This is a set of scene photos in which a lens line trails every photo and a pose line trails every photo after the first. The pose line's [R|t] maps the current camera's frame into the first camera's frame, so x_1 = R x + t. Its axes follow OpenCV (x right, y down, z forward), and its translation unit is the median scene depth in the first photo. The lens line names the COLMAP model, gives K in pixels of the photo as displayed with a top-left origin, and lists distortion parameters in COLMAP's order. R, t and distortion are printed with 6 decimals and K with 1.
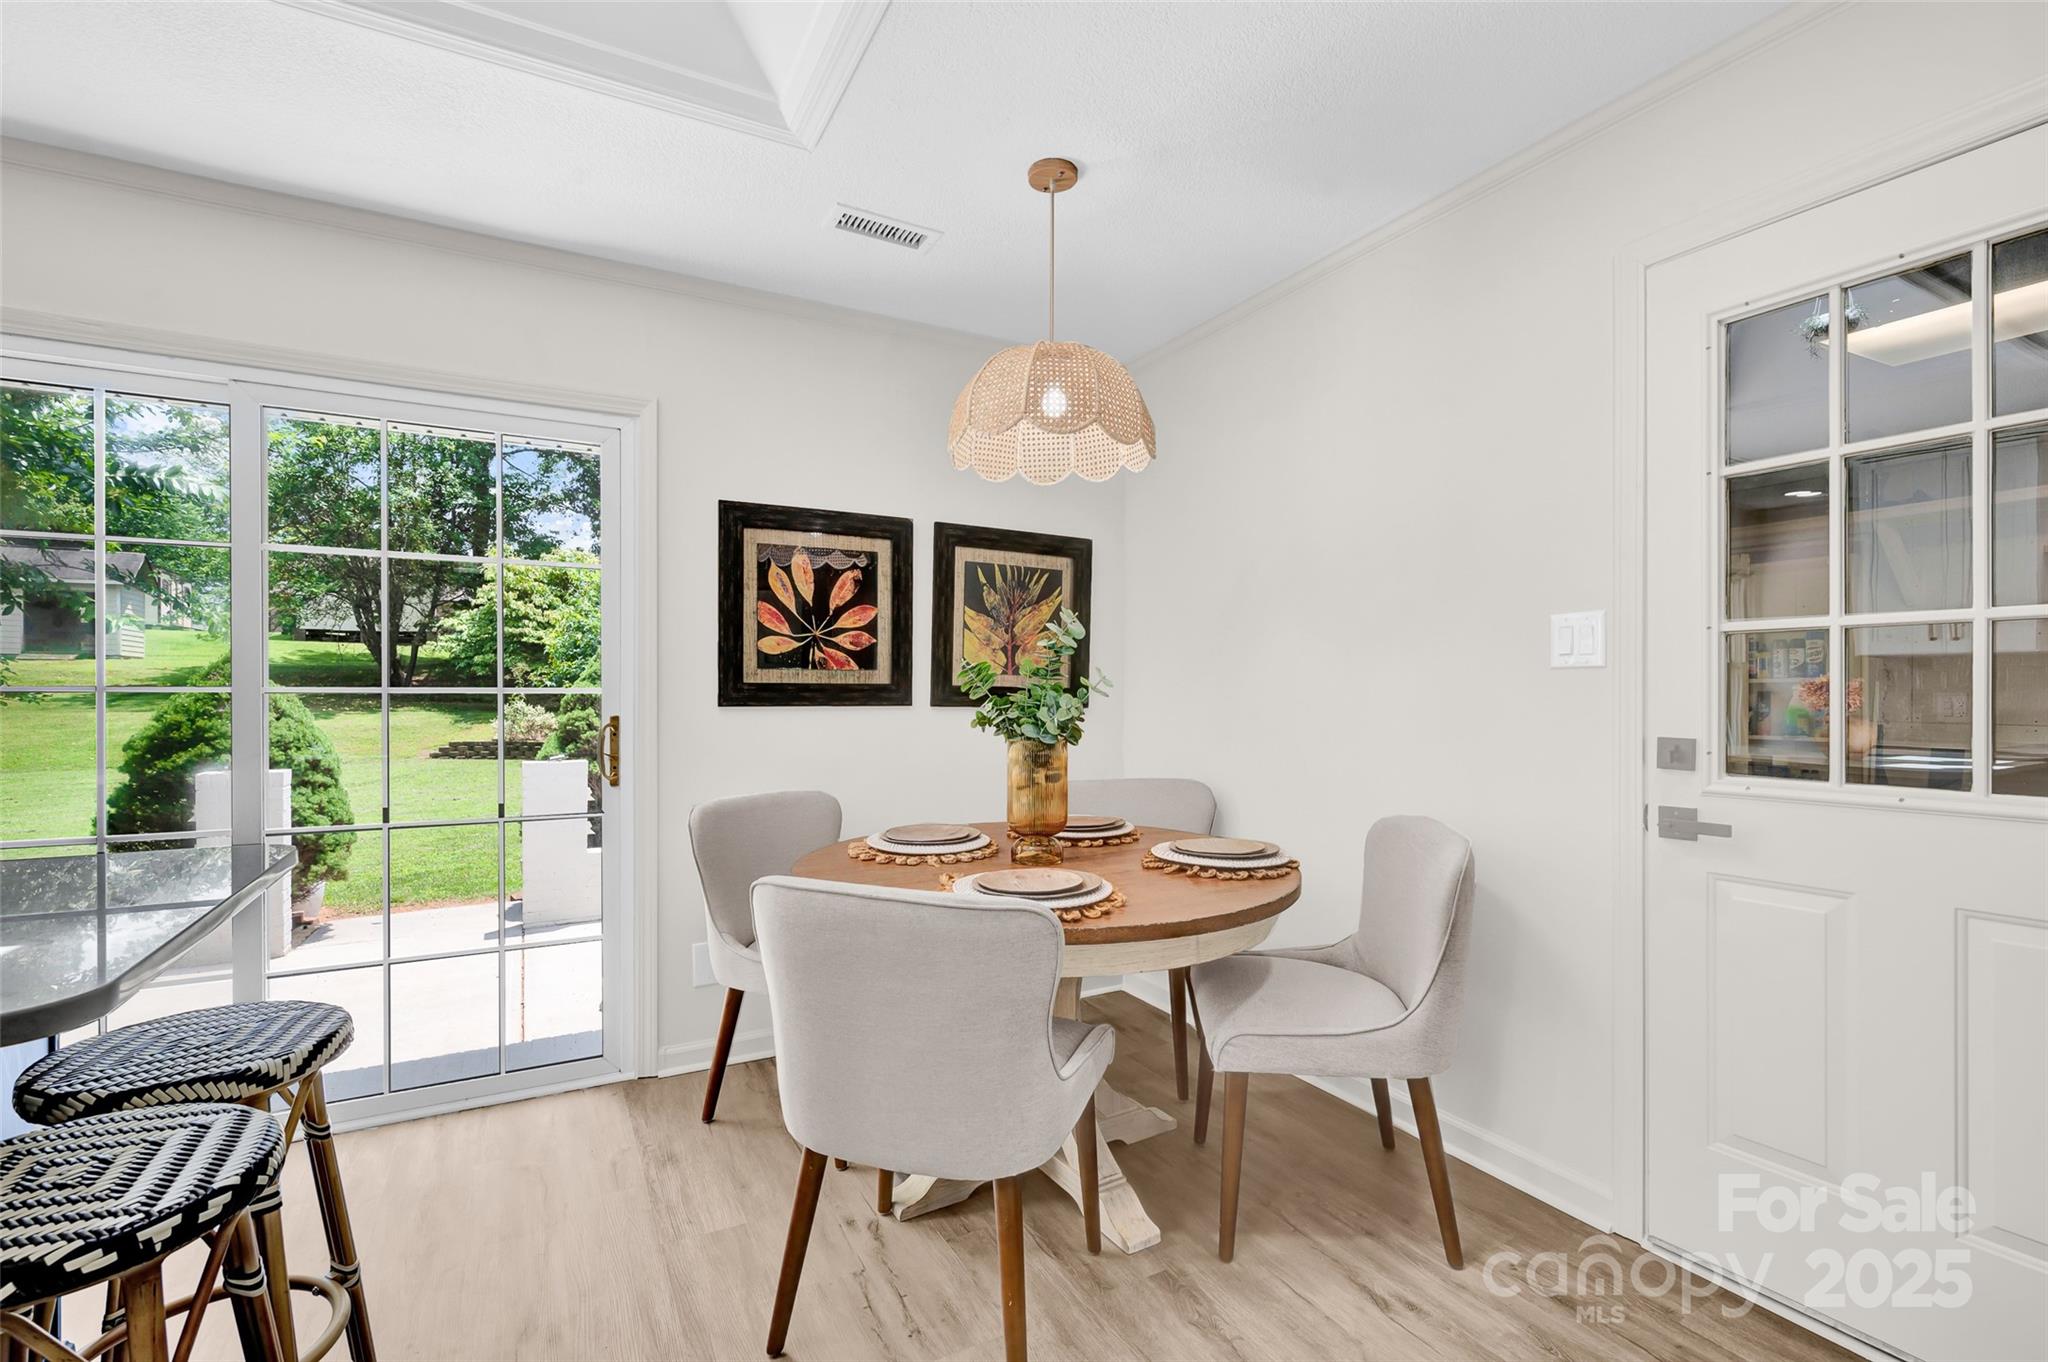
lens RADIAL K [[949.5, 0, 1028.7], [0, 949.5, 682.1], [0, 0, 1]] dist [-0.000358, -0.000117]
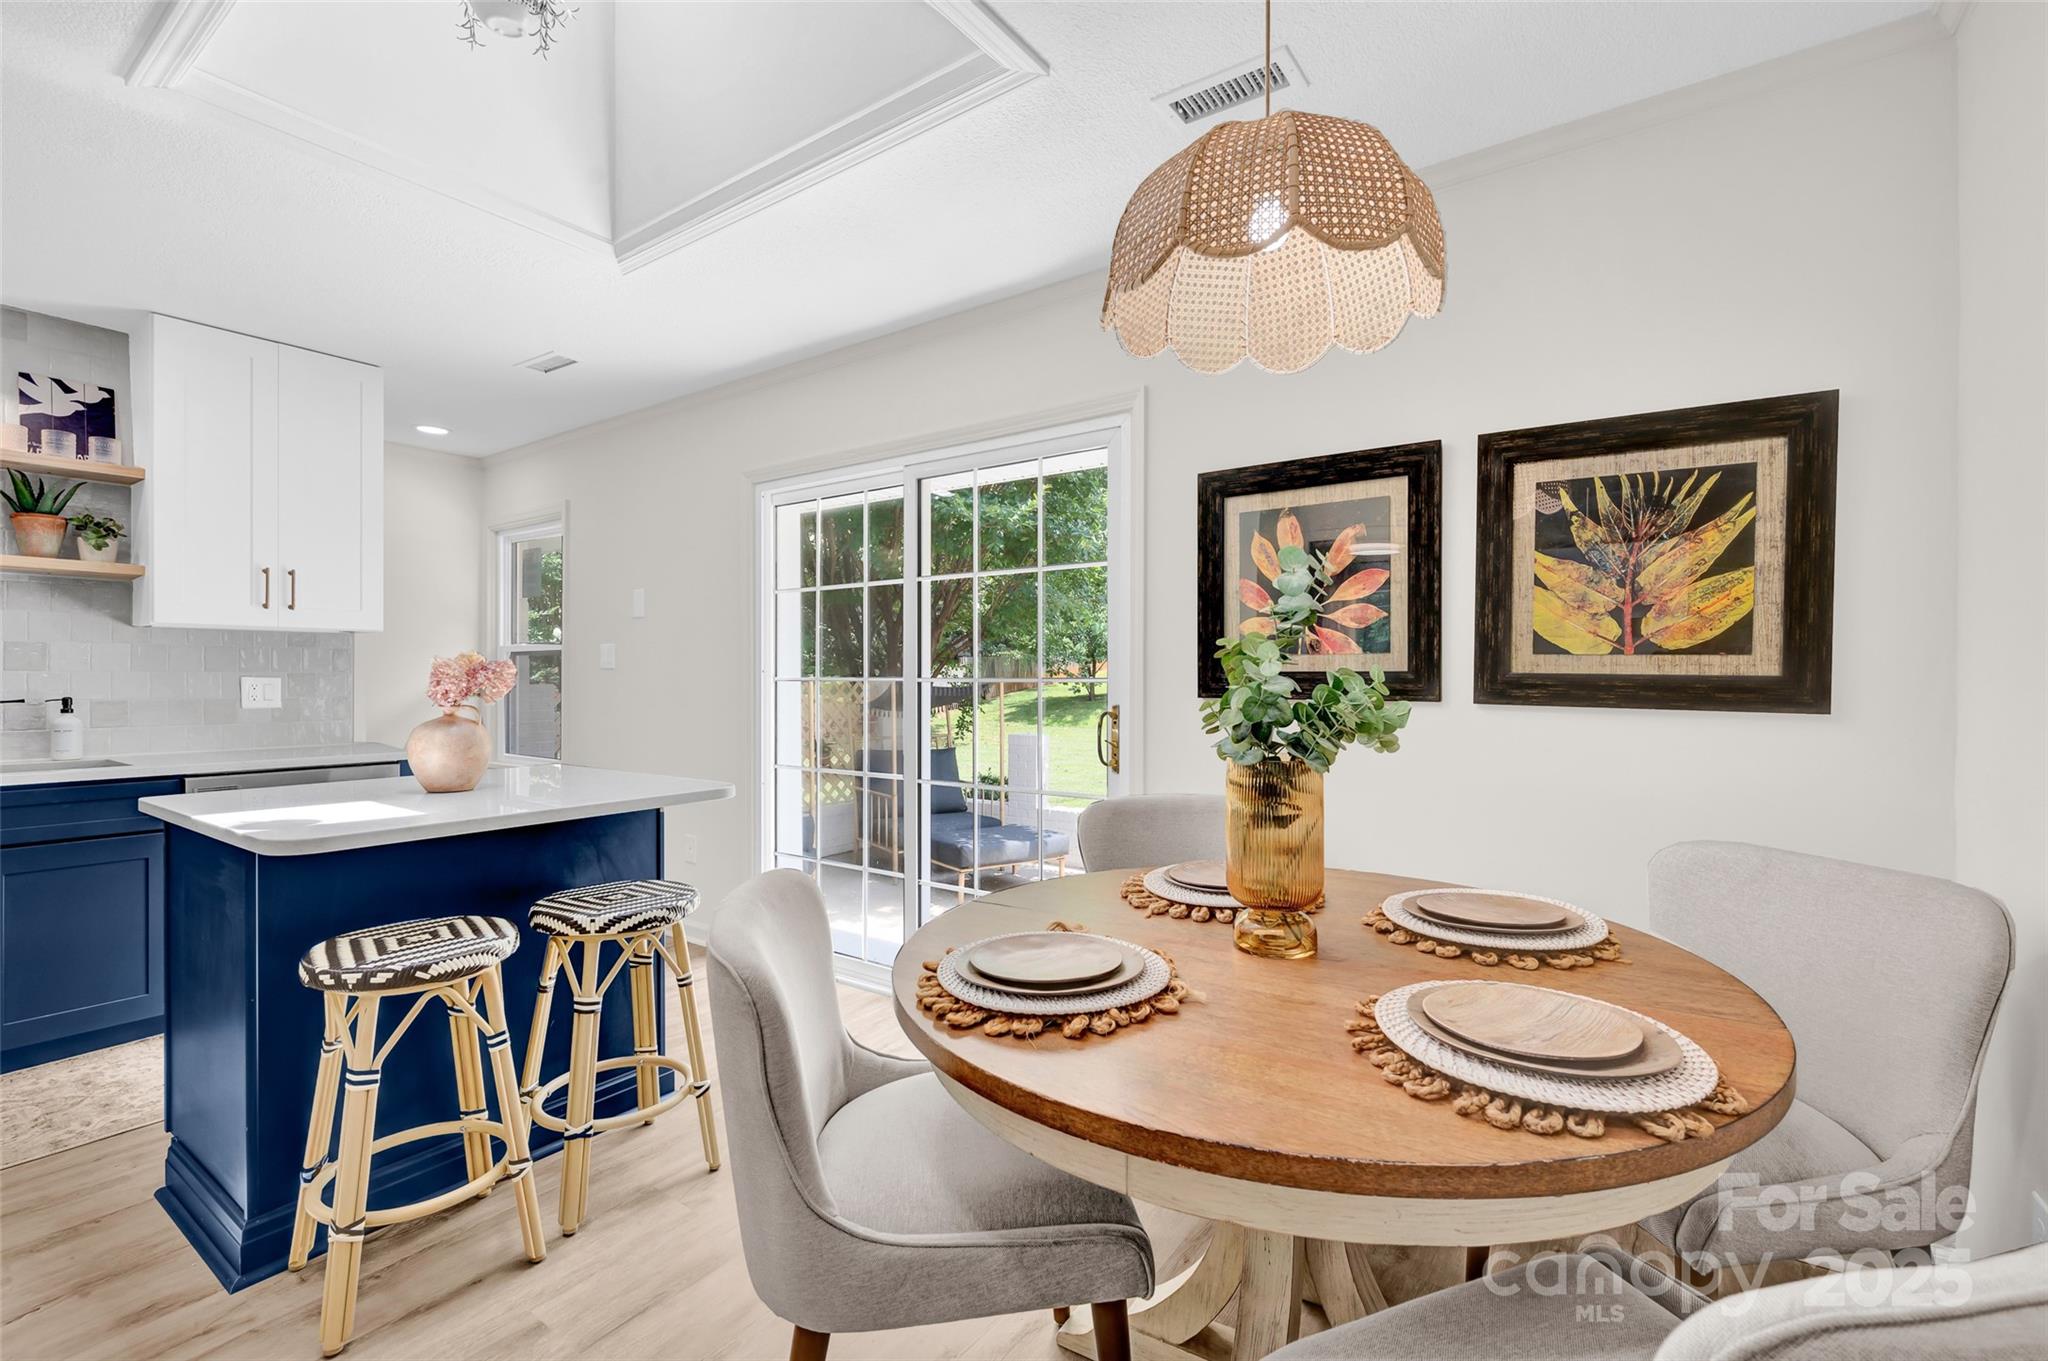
lens RADIAL K [[874.7, 0, 1023.0], [0, 874.7, 675.9], [0, 0, 1]] dist [0.000952, -0.000013]
pose [[0.437724, -0.006269, -0.899088, 0.319101], [0.004196, 0.999979, -0.004929, 0.006961], [0.899100, -0.001615, 0.437741, 0.416079]]
